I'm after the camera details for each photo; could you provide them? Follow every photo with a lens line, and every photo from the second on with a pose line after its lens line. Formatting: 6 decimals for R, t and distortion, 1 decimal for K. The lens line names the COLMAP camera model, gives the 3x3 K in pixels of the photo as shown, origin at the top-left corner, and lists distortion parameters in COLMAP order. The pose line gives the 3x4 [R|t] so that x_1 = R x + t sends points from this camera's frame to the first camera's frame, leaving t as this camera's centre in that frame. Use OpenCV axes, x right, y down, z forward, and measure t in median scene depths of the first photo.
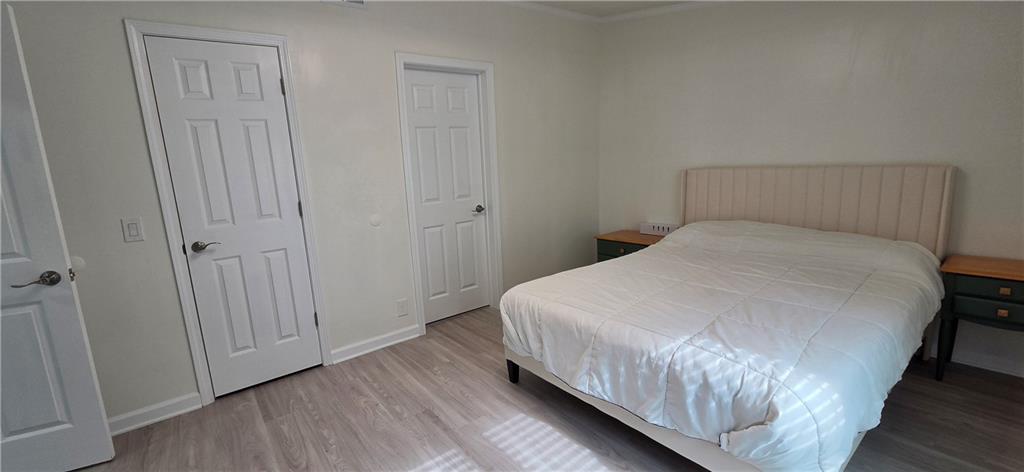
lens RADIAL K [[418.2, 0, 503.3], [0, 418.2, 234.7], [0, 0, 1]] dist [-0.003352, 0.000311]
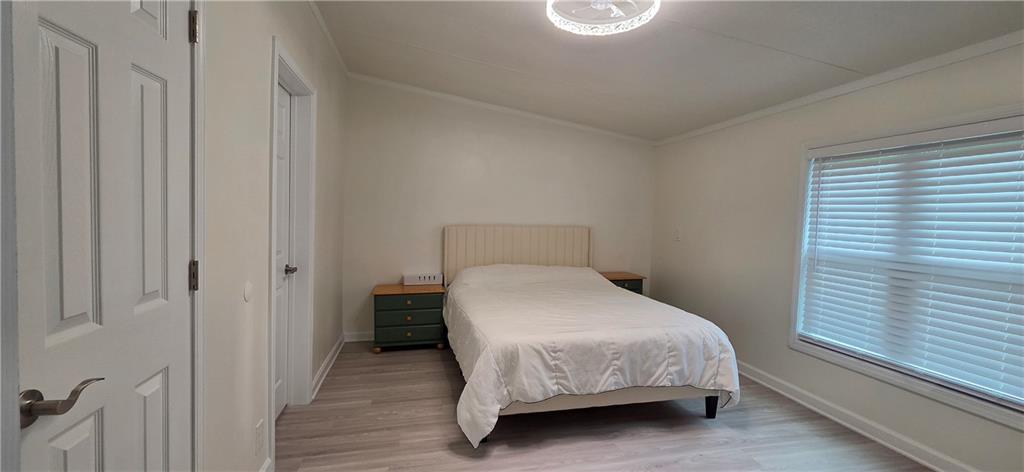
lens RADIAL K [[418.2, 0, 504.9], [0, 418.2, 234.1], [0, 0, 1]] dist [-0.003352, 0.000311]
pose [[0.424777, 0.016338, 0.905151, -0.706990], [0.122957, 0.989531, -0.075563, -0.026773], [-0.896909, 0.143392, 0.418321, 0.436118]]
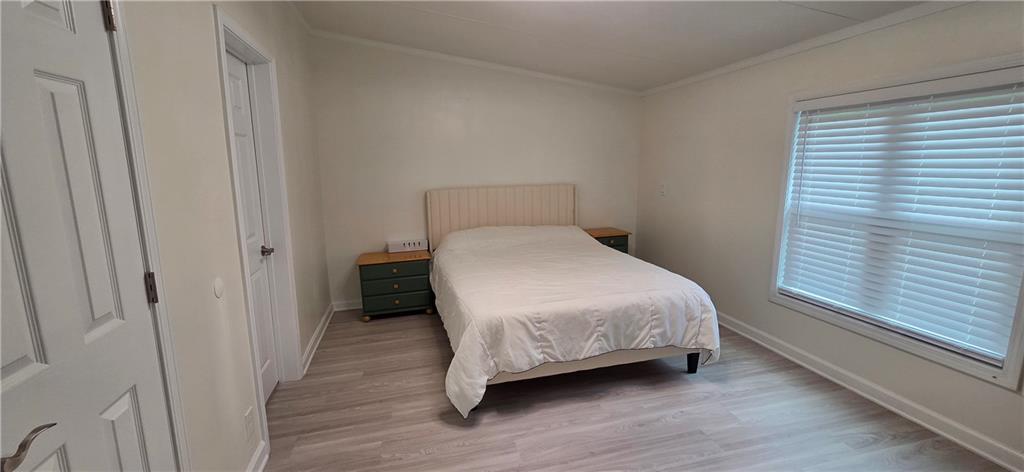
lens RADIAL K [[418.2, 0, 505.3], [0, 418.2, 233.7], [0, 0, 1]] dist [-0.003352, 0.000311]
pose [[0.399699, -0.113830, 0.909551, -0.679155], [0.166707, 0.984739, 0.049981, -0.072528], [-0.901360, 0.131651, 0.412575, 0.421231]]
